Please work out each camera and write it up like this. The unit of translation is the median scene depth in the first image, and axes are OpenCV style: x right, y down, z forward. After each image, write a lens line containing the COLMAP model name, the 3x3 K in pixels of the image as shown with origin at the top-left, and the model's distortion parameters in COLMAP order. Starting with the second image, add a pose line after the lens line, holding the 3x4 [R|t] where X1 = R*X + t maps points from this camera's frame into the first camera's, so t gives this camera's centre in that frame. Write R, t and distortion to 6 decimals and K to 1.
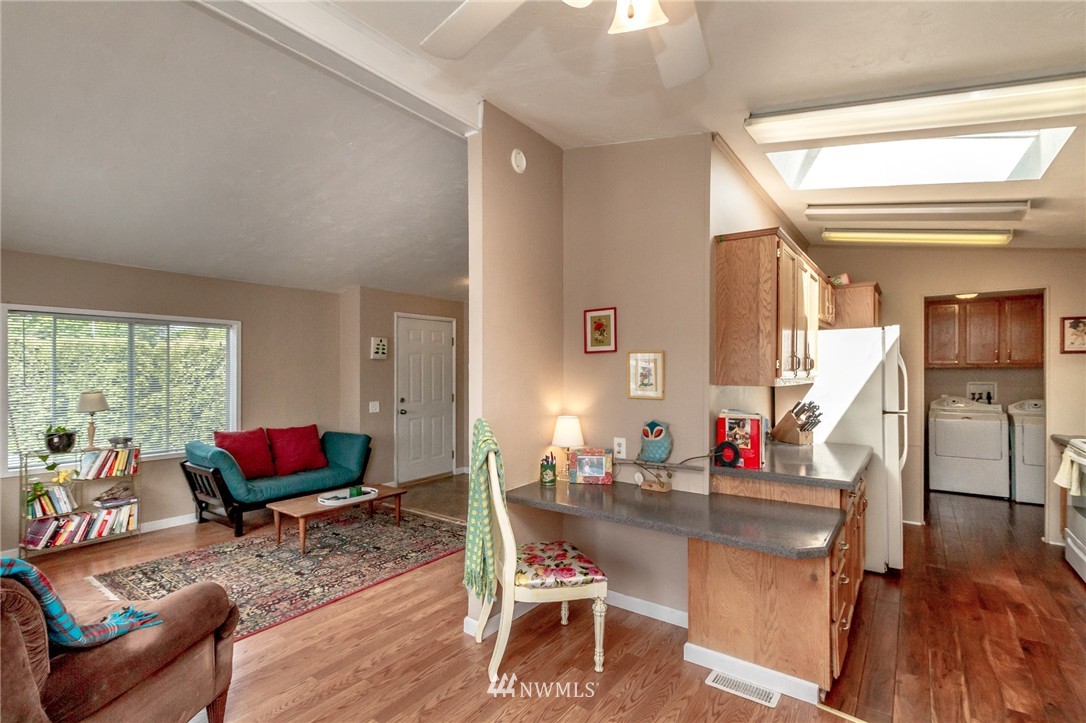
lens RADIAL K [[492.7, 0, 543.0], [0, 492.7, 361.5], [0, 0, 1]] dist [0.015046, 0.000159]
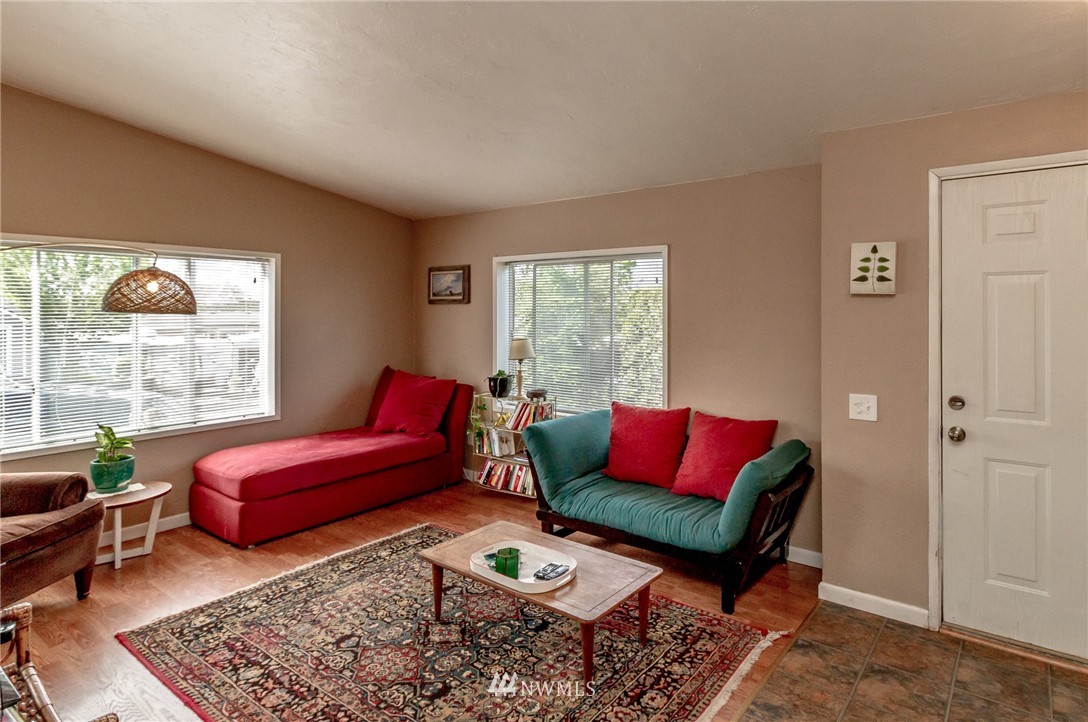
lens RADIAL K [[573.8, 0, 547.7], [0, 573.8, 309.4], [0, 0, 1]] dist [0.001407, -0.000516]
pose [[0.026388, -0.007548, -0.999623, 0.222491], [0.011040, 0.999913, -0.007259, 0.013346], [0.999591, -0.010845, 0.026470, 1.096656]]
